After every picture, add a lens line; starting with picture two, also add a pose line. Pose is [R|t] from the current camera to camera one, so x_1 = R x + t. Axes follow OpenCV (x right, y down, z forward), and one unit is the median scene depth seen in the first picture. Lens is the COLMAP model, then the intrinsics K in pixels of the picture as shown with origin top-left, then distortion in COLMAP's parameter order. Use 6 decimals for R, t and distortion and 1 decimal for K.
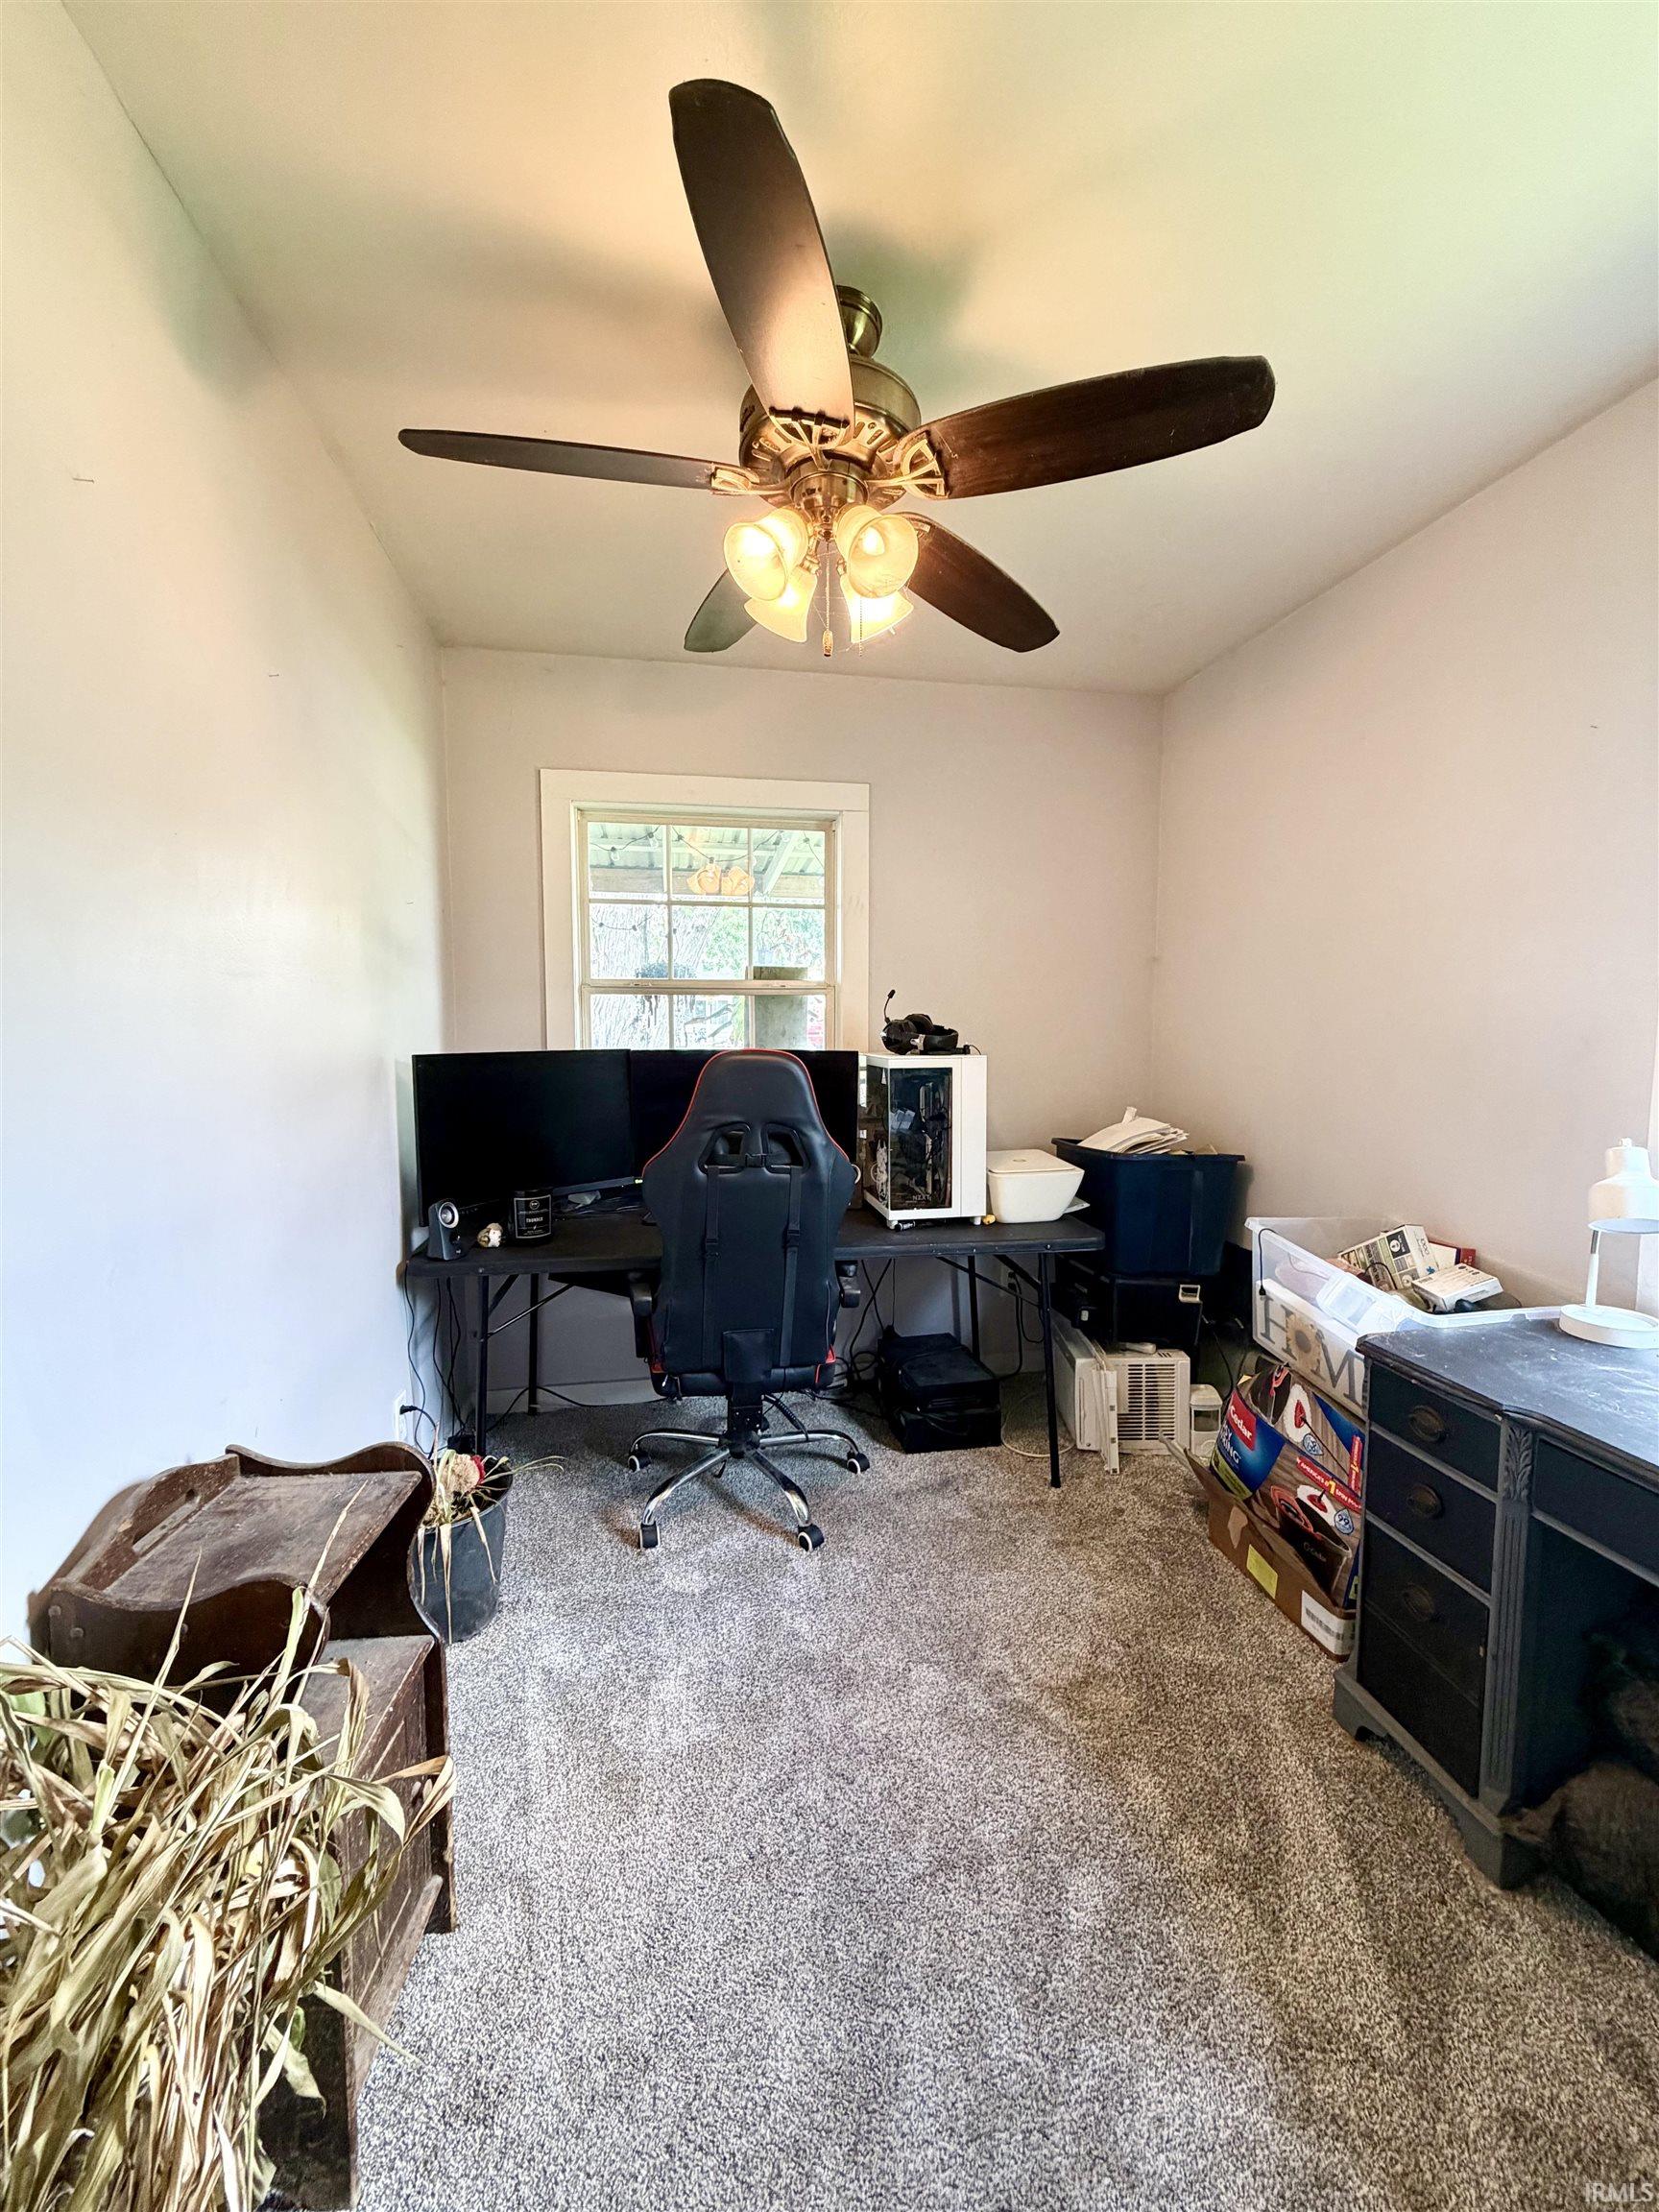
lens RADIAL K [[877.7, 0, 835.1], [0, 877.7, 1101.0], [0, 0, 1]] dist [-0.001023, 0.000195]
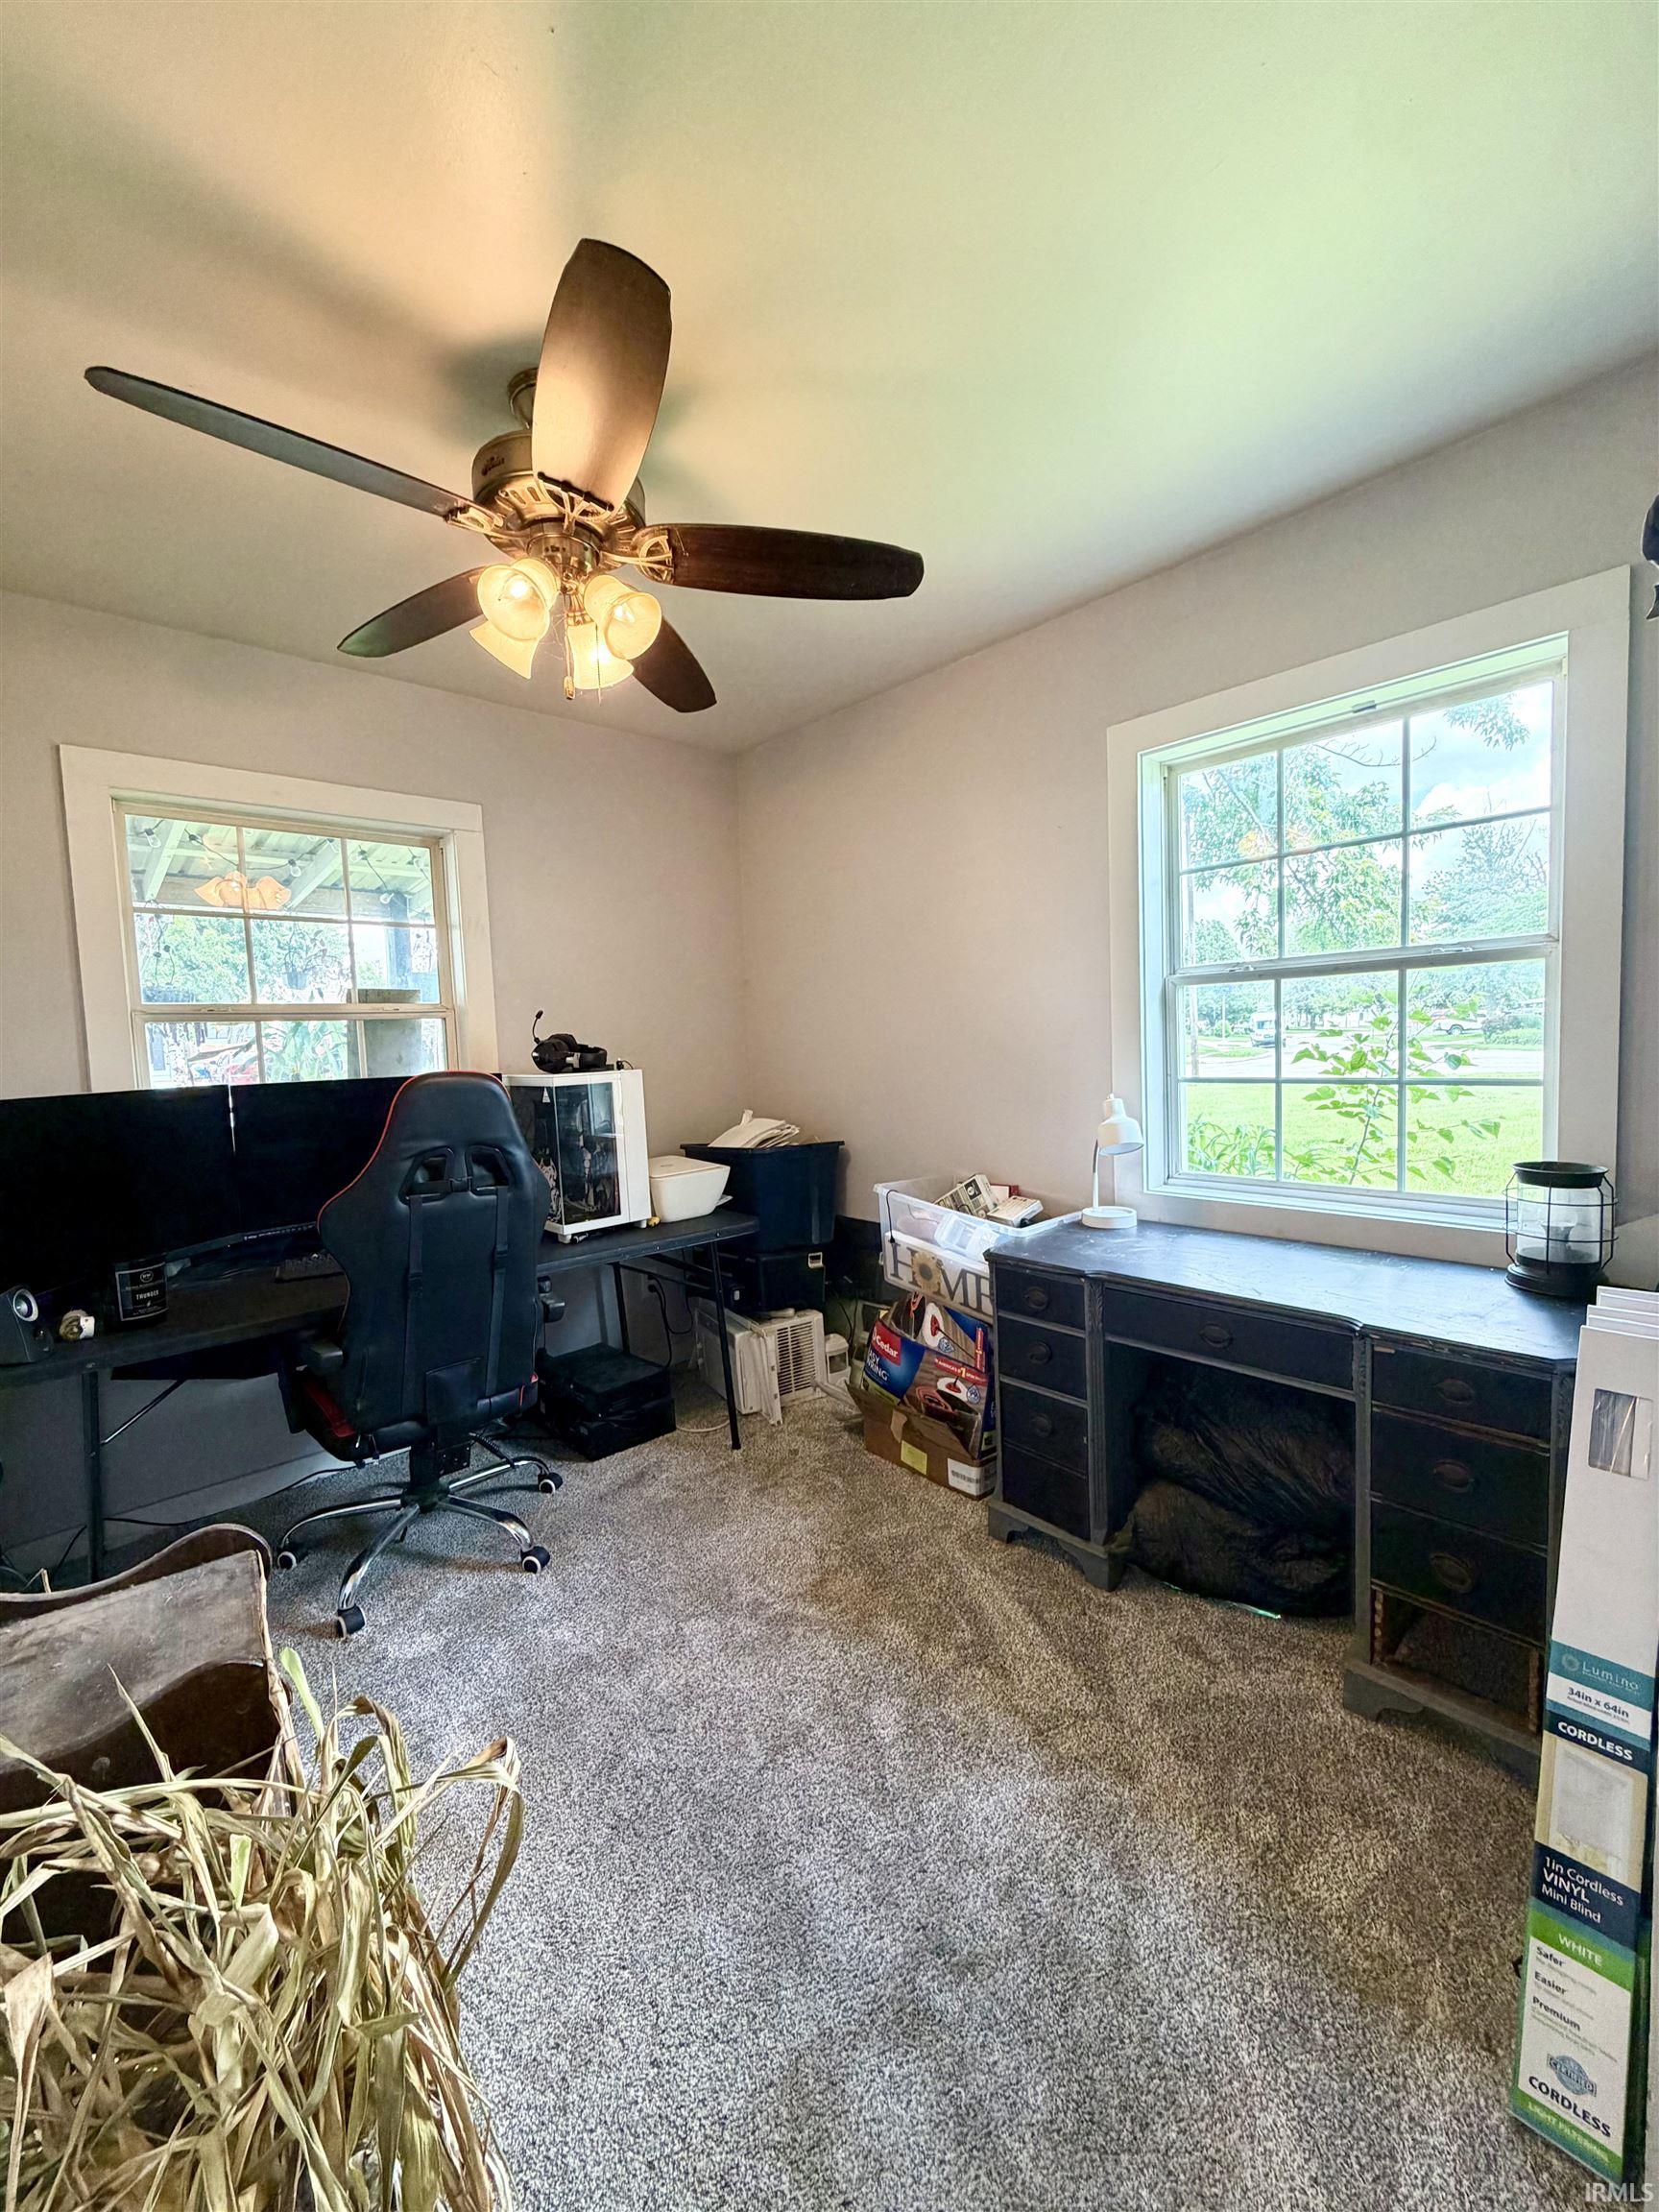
lens RADIAL K [[877.7, 0, 835.1], [0, 877.7, 1101.0], [0, 0, 1]] dist [-0.001023, 0.000195]
pose [[0.846930, -0.070080, 0.527065, -0.244005], [0.085243, 0.996350, -0.004498, 0.014712], [-0.524826, 0.048738, 0.849813, -0.049906]]
